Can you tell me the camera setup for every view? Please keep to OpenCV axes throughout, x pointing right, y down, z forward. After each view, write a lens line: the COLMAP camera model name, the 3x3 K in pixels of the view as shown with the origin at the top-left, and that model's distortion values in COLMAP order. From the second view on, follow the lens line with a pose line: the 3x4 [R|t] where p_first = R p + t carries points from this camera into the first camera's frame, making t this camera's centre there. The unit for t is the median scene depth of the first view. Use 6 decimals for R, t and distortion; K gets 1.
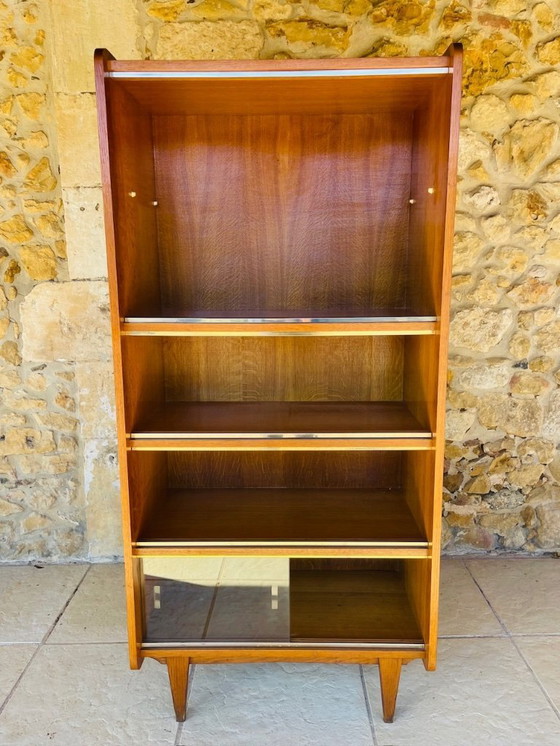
lens RADIAL K [[586.0, 0, 283.4], [0, 586.0, 367.2], [0, 0, 1]] dist [0.057240, -0.082659]
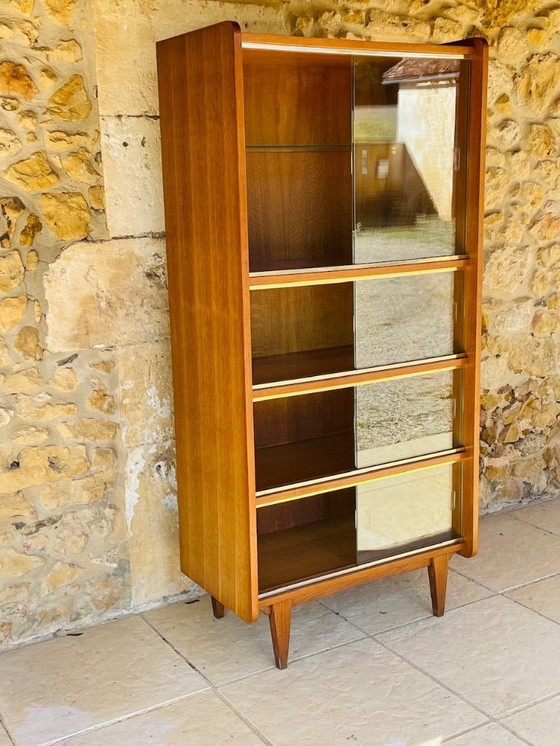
lens RADIAL K [[975.9, 0, 293.2], [0, 975.9, 365.4], [0, 0, 1]] dist [0.033624, 0.000000]
pose [[0.852832, -0.113773, 0.509641, -0.811053], [0.104902, 0.993408, 0.046228, -0.019314], [-0.511541, 0.014038, 0.859144, -0.186187]]
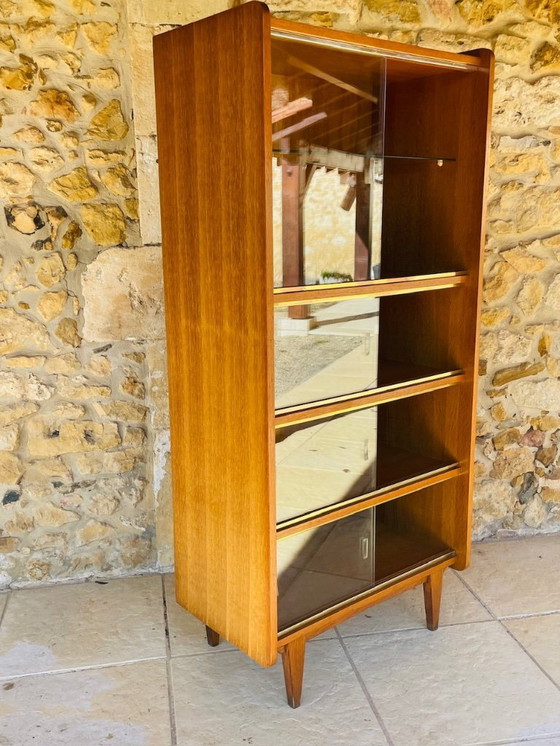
lens RADIAL K [[753.5, 0, 271.0], [0, 753.5, 367.5], [0, 0, 1]] dist [0.025392, 0.000000]
pose [[0.984459, -0.039686, 0.171071, -0.370370], [0.034357, 0.998831, 0.034001, -0.000672], [-0.172220, -0.027595, 0.984672, -0.111730]]
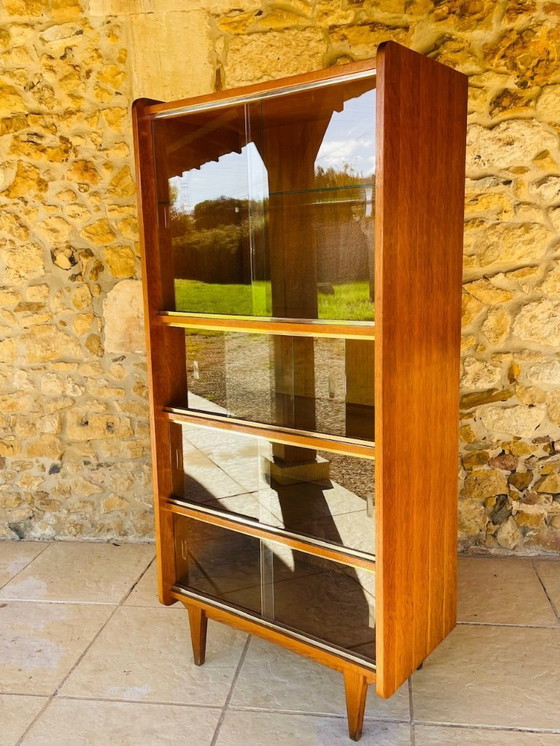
lens RADIAL K [[690.1, 0, 274.8], [0, 690.1, 367.3], [0, 0, 1]] dist [0.027301, 0.000000]
pose [[0.986971, 0.009141, -0.160636, 0.072848], [-0.009752, 0.999948, -0.003010, 0.017860], [0.160600, 0.004537, 0.987009, -0.207106]]
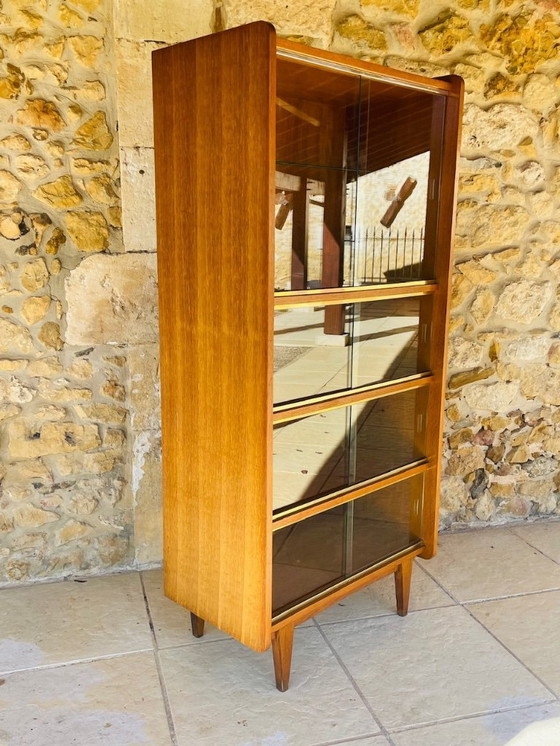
lens RADIAL K [[727.2, 0, 267.8], [0, 727.2, 372.2], [0, 0, 1]] dist [0.024055, 0.000000]
pose [[0.964504, -0.037333, 0.261417, -0.444840], [0.031309, 0.999140, 0.027175, 0.009818], [-0.262207, -0.018025, 0.964843, -0.111904]]
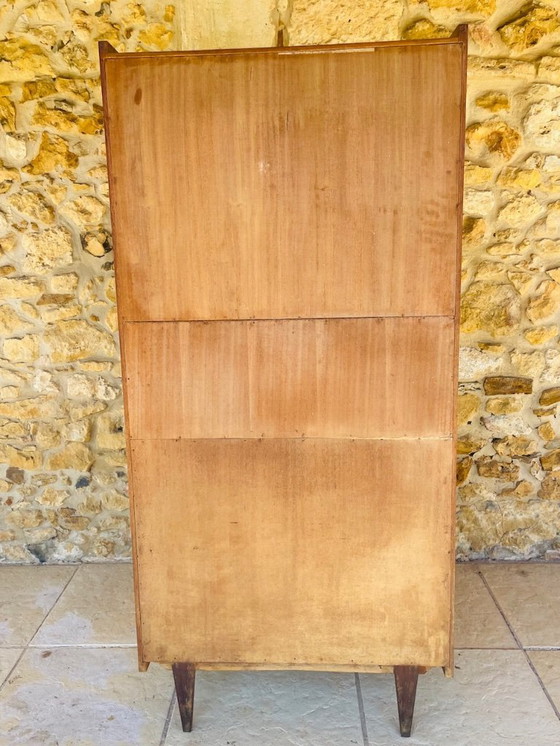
lens RADIAL K [[633.1, 0, 259.0], [0, 633.1, 345.1], [0, 0, 1]] dist [0.056832, -0.084722]
pose [[0.998130, -0.007803, -0.060629, -0.193922], [0.007224, 0.999926, -0.009764, -0.006820], [0.060701, 0.009308, 0.998113, -0.022255]]
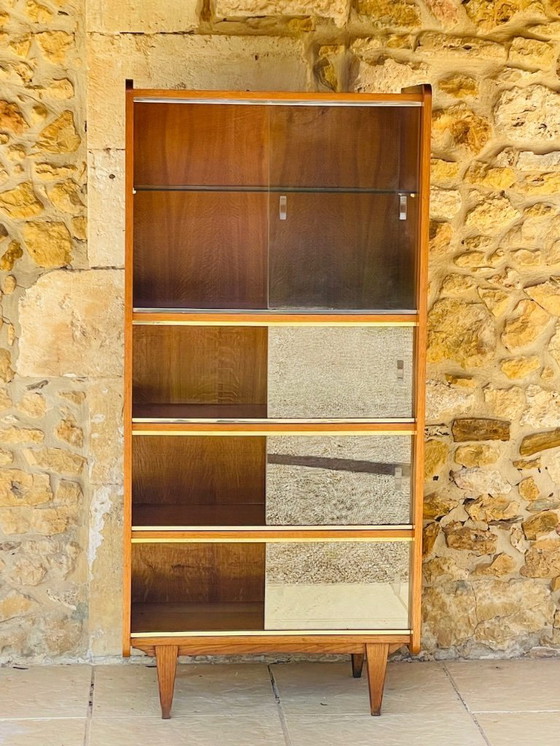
lens RADIAL K [[2107.9, 0, 289.1], [0, 2107.9, 304.1], [0, 0, 1]] dist [-0.010567, 0.000000]
pose [[0.997368, 0.012824, 0.071366, -0.297132], [-0.007265, 0.996957, -0.077615, 0.103266], [-0.072144, 0.076892, 0.994426, -1.666224]]
